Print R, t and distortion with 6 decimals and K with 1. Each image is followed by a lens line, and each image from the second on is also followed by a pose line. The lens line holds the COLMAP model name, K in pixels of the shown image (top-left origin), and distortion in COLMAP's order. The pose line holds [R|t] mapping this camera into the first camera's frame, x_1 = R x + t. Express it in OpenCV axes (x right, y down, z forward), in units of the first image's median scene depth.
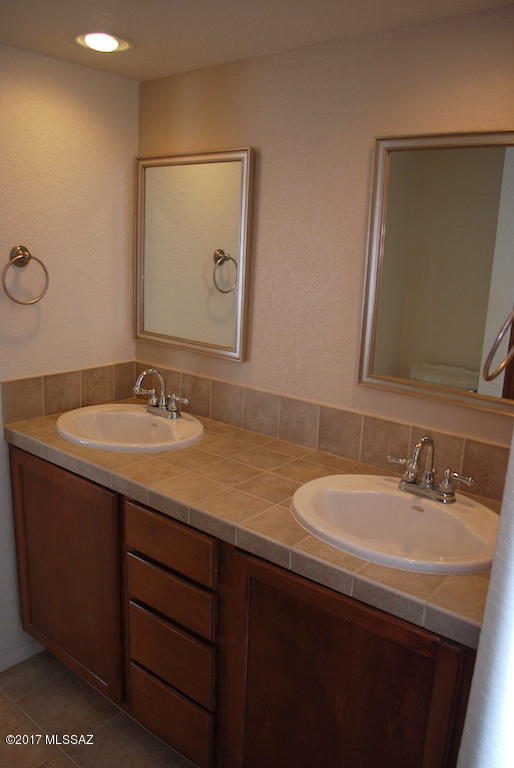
lens RADIAL K [[617.1, 0, 262.3], [0, 617.1, 375.8], [0, 0, 1]] dist [-0.079092, 0.007973]
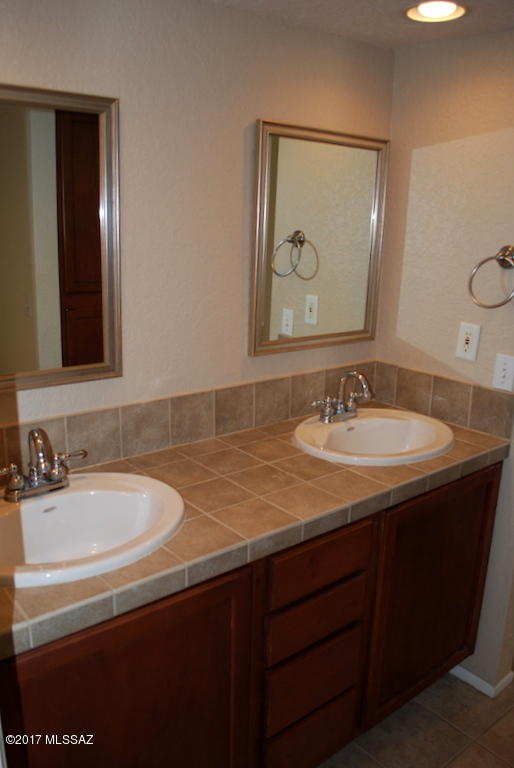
lens RADIAL K [[617.1, 0, 262.3], [0, 617.1, 375.8], [0, 0, 1]] dist [-0.079092, 0.007973]
pose [[0.210236, -0.272921, 0.938784, -0.846162], [0.194949, 0.952663, 0.233298, -0.198249], [-0.958017, 0.133967, 0.253489, 0.725113]]
